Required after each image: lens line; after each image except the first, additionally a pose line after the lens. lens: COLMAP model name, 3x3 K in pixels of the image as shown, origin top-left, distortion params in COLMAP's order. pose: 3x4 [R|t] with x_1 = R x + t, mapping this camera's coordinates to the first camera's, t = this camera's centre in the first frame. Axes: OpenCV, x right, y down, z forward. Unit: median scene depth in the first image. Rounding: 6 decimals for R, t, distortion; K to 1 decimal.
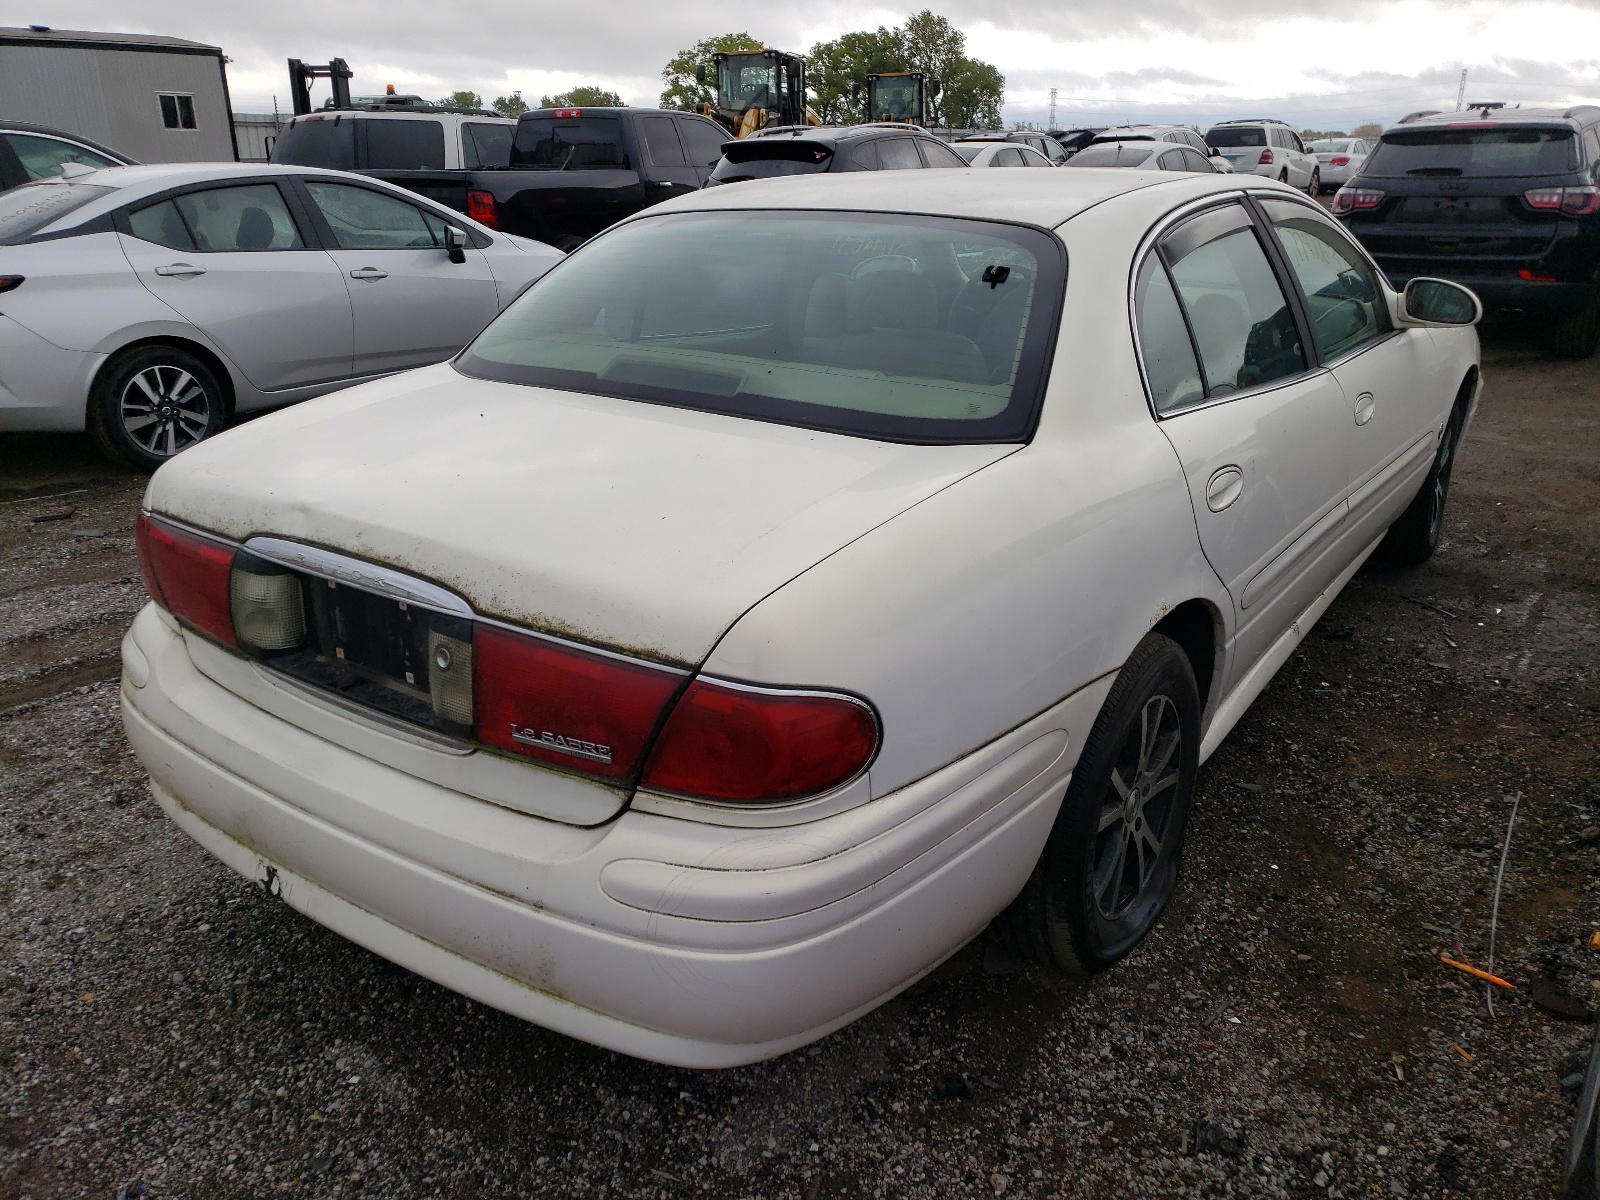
lens RADIAL K [[1202.4, 0, 800.4], [0, 1202.4, 600.3], [0, 0, 1]] dist [-0.007708, -0.000878]
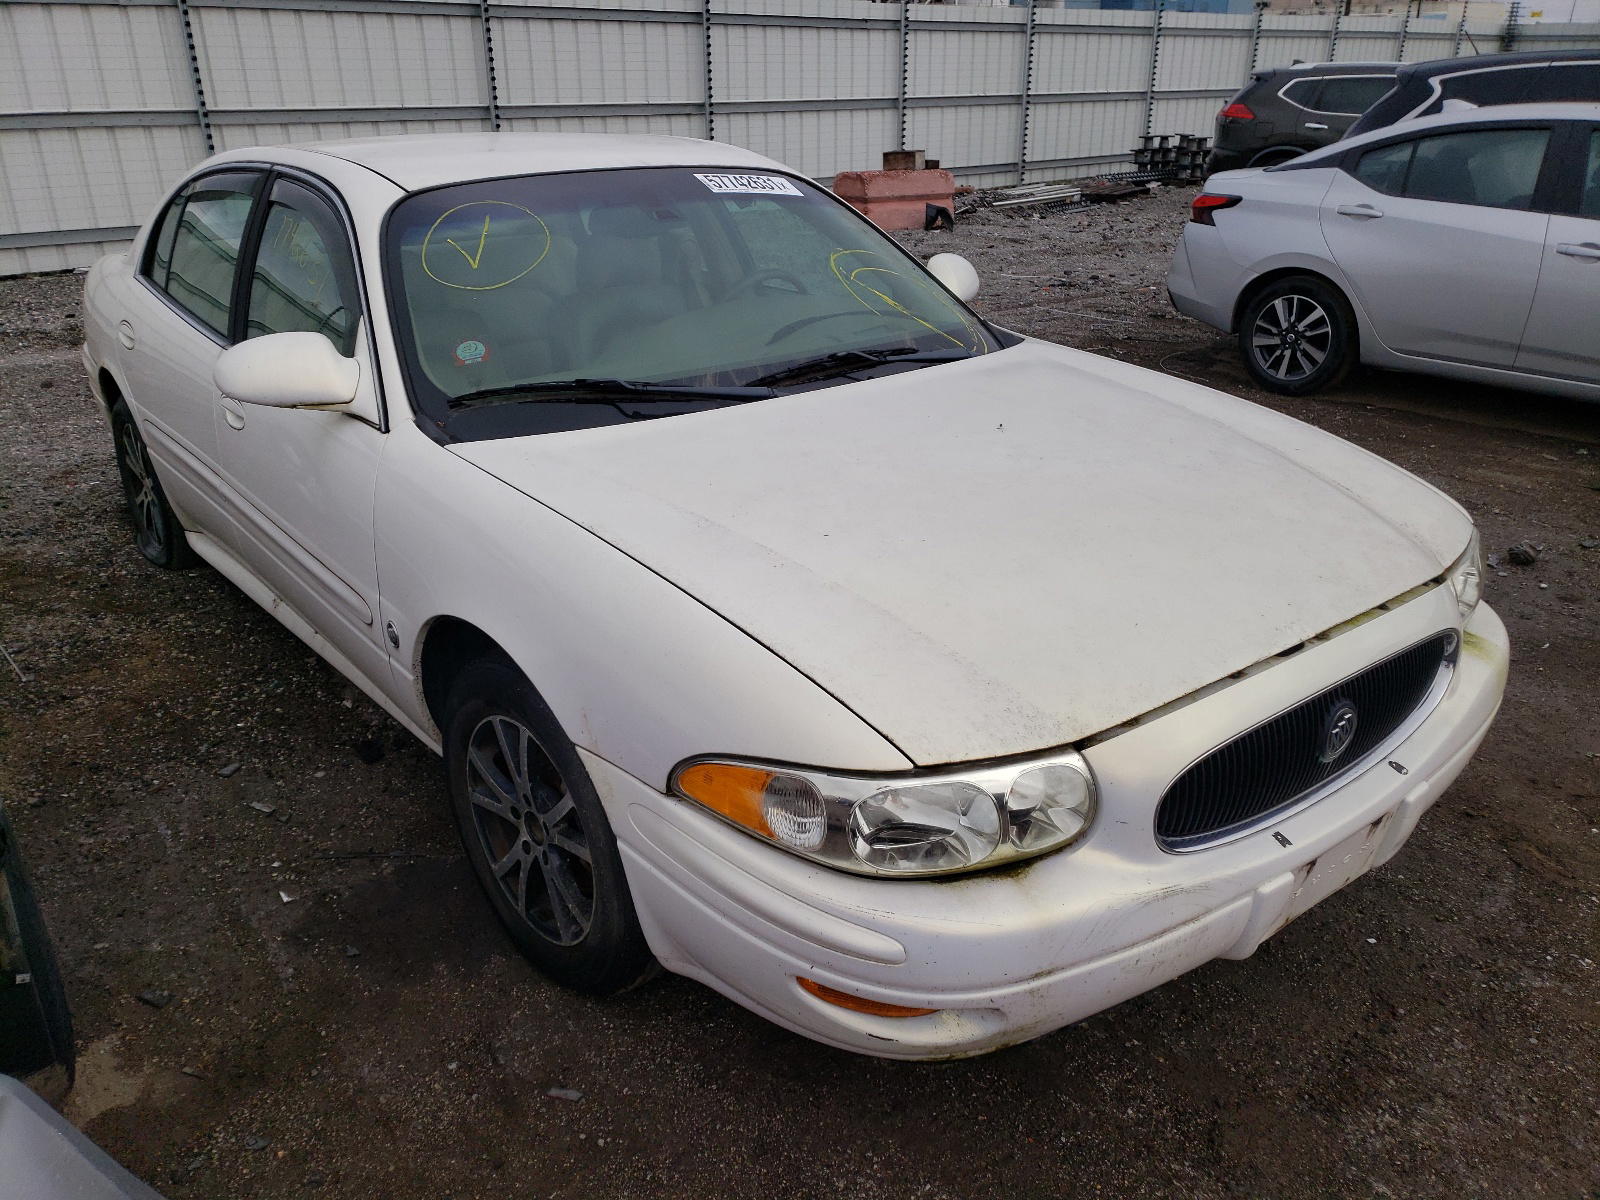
lens RADIAL K [[1253.0, 0, 801.6], [0, 1253.0, 601.1], [0, 0, 1]] dist [0.001720, -0.003690]
pose [[-0.247975, 0.386146, -0.888482, 0.668652], [-0.325685, 0.830517, 0.451852, -0.328960], [0.912380, 0.401413, -0.080186, 0.793738]]
